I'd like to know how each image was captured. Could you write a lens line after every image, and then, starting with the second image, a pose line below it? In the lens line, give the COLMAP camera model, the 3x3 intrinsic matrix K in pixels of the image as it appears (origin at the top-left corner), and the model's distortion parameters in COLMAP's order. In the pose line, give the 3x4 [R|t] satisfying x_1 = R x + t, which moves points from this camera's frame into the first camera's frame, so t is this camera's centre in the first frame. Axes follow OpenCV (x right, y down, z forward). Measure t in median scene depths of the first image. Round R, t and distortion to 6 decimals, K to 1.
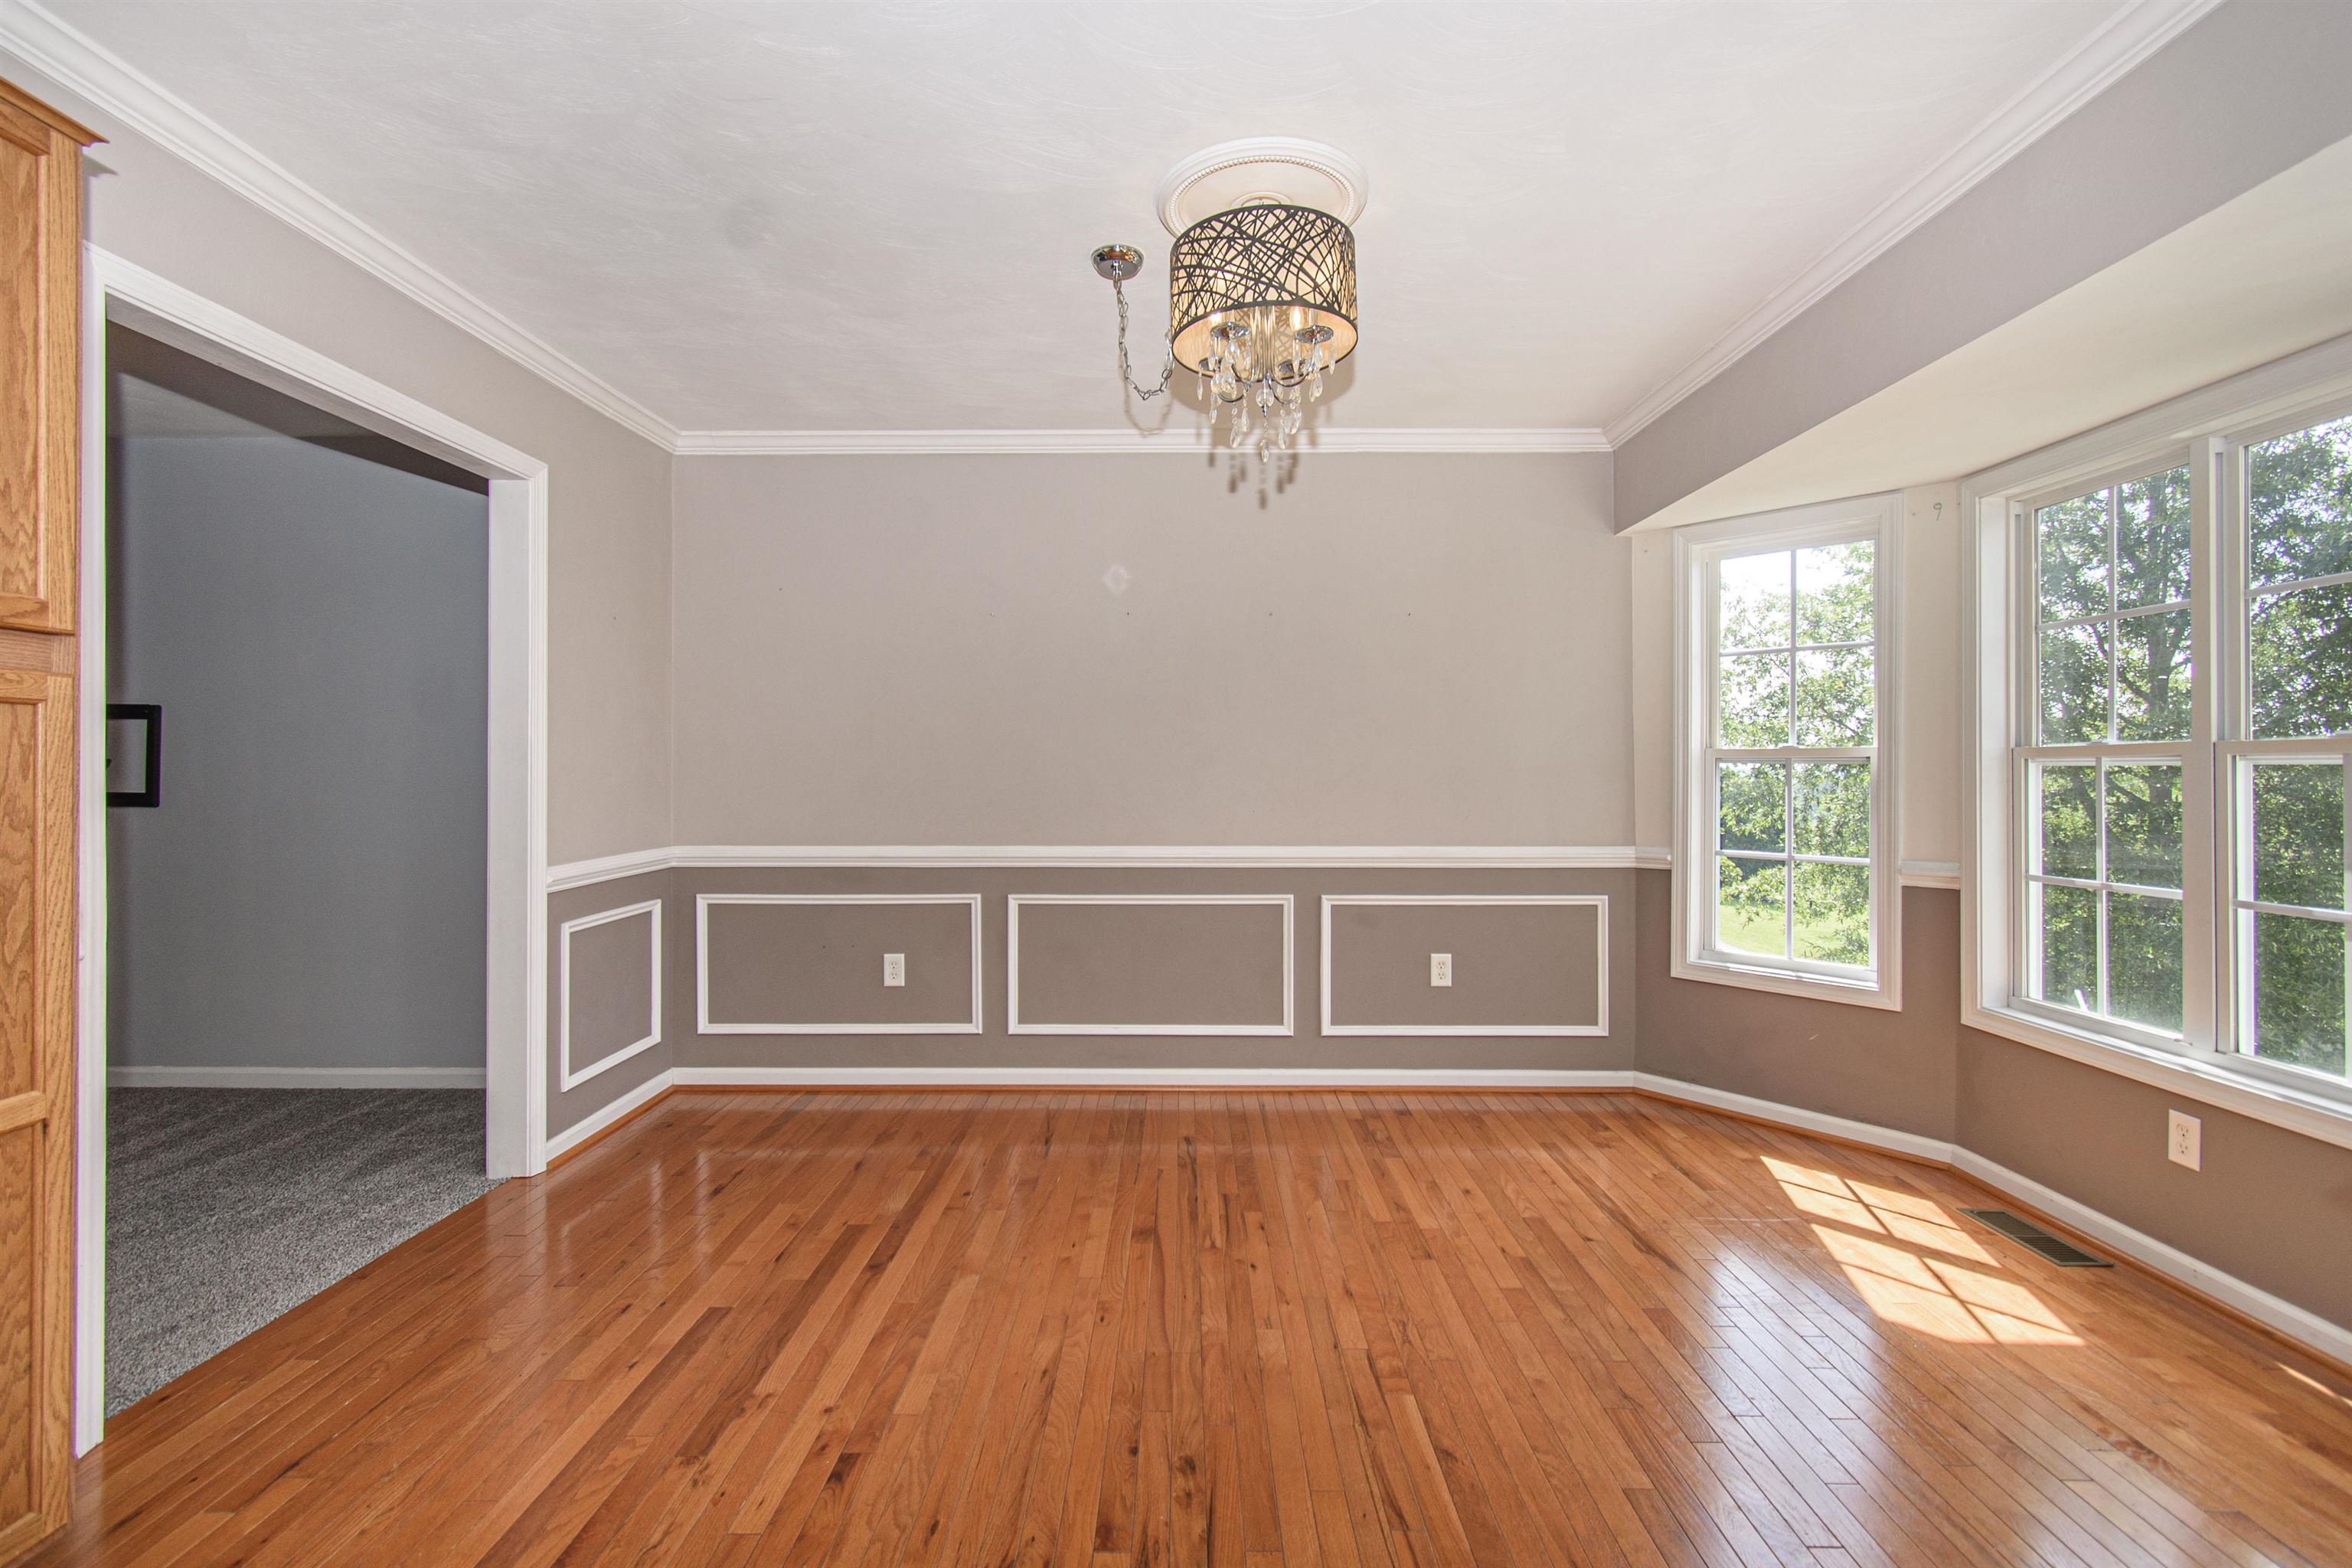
lens RADIAL K [[1069.3, 0, 1172.0], [0, 1069.3, 785.1], [0, 0, 1]] dist [0.008503, -0.002935]
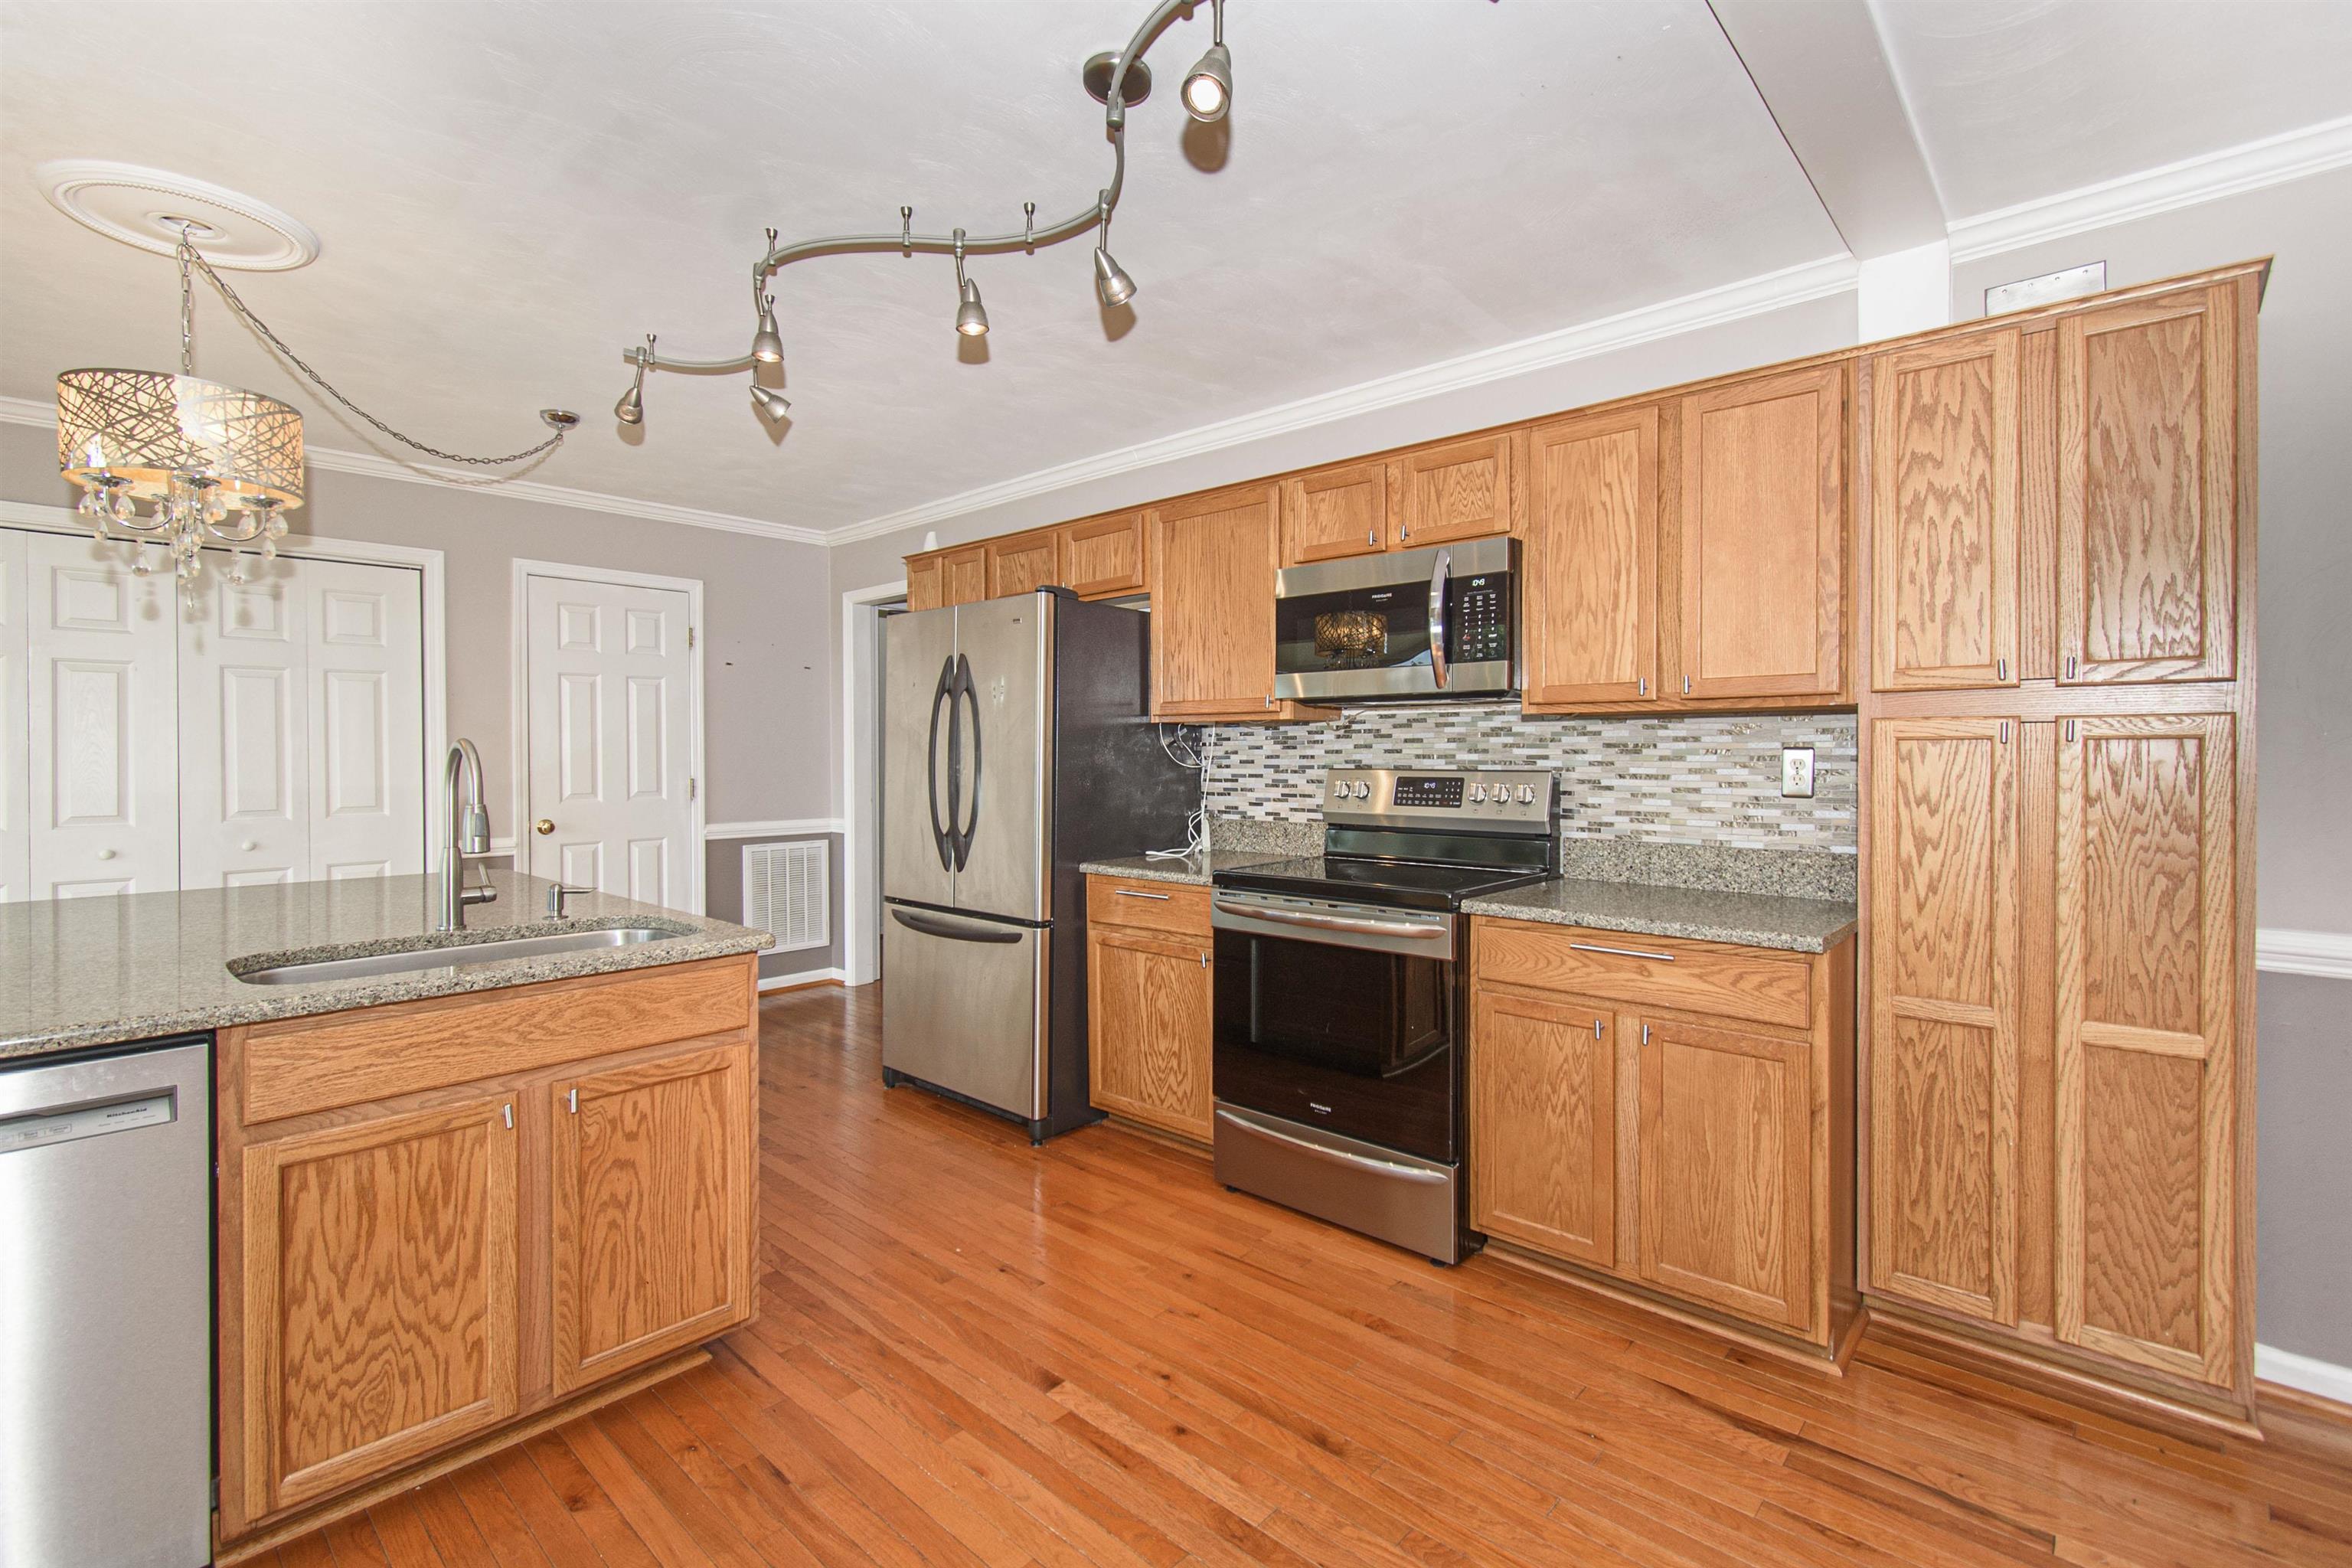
lens RADIAL K [[1069.3, 0, 1198.2], [0, 1069.3, 763.0], [0, 0, 1]] dist [0.008503, -0.002935]
pose [[-0.660738, 0.005270, -0.750598, 0.359875], [-0.007730, 0.999875, 0.013825, -0.025971], [0.750577, 0.014937, -0.660614, 0.477734]]
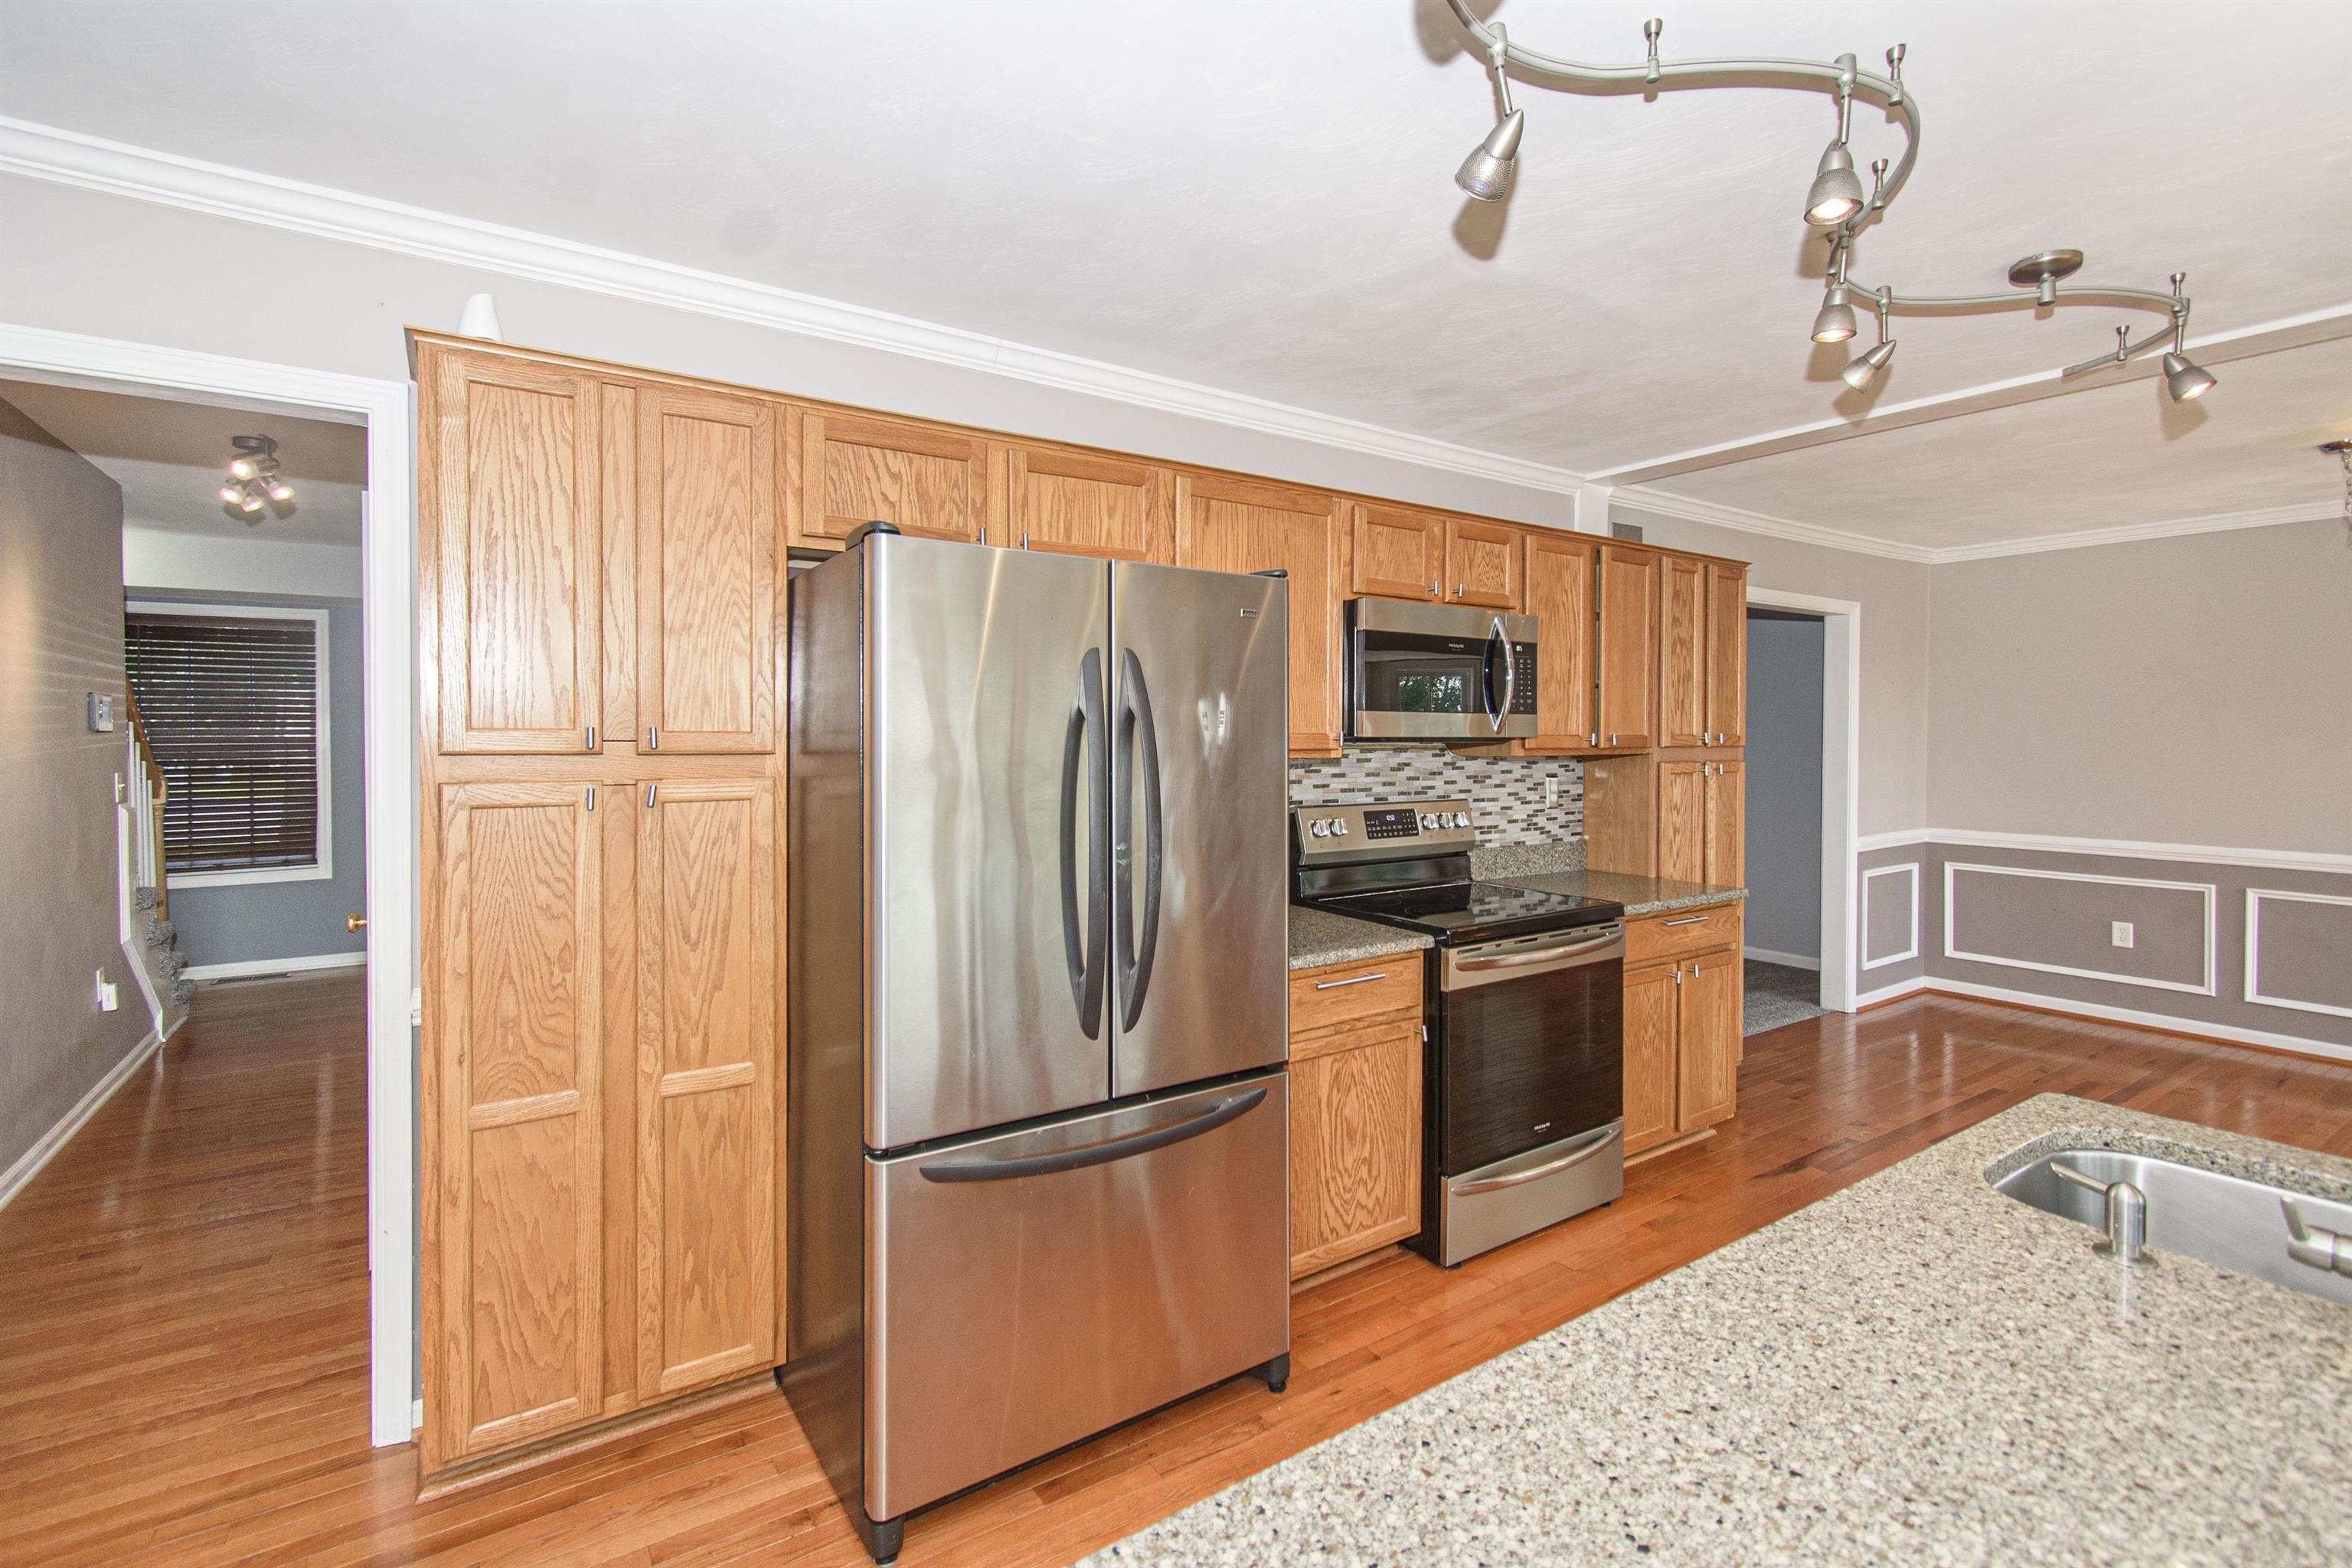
lens RADIAL K [[1069.3, 0, 1091.5], [0, 1069.3, 750.5], [0, 0, 1]] dist [0.008503, -0.002935]
pose [[0.548550, 0.014522, -0.835991, 0.187093], [-0.009251, 0.999893, 0.011299, -0.074629], [0.836066, 0.001536, 0.548626, -0.994388]]
